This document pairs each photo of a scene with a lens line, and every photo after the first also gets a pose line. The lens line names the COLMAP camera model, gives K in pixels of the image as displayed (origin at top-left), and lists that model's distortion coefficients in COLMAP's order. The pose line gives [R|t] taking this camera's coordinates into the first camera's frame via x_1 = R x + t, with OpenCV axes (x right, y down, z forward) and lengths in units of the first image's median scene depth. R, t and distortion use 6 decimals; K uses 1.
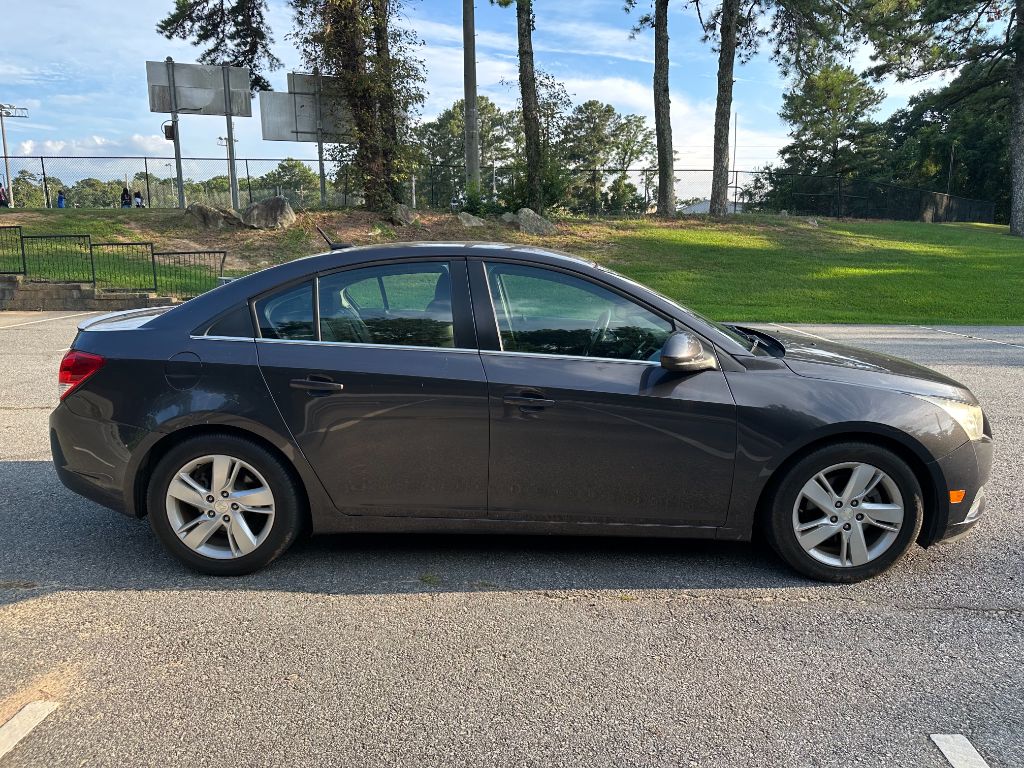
lens RADIAL K [[716.3, 0, 520.3], [0, 716.3, 377.9], [0, 0, 1]] dist [-0.051881, 0.005646]
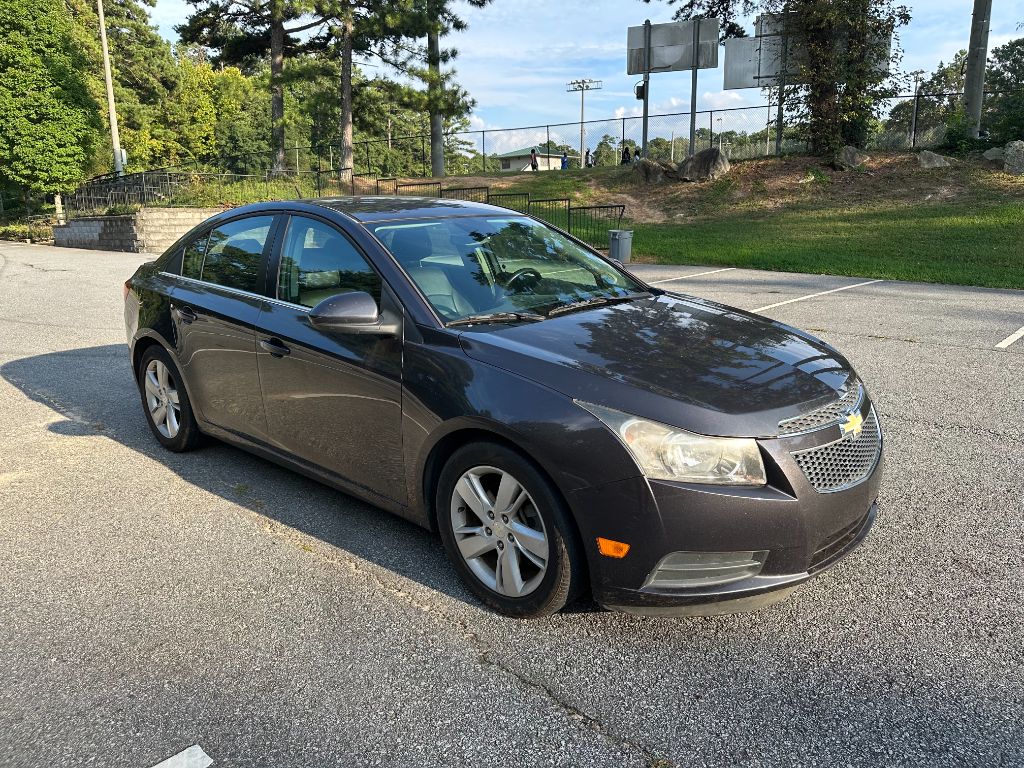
lens RADIAL K [[716.3, 0, 514.7], [0, 716.3, 383.0], [0, 0, 1]] dist [-0.051881, 0.005646]
pose [[0.741527, 0.131559, -0.657899, 0.131315], [-0.082738, 0.991033, 0.104920, -0.007656], [0.665802, -0.023368, 0.745762, 0.055025]]
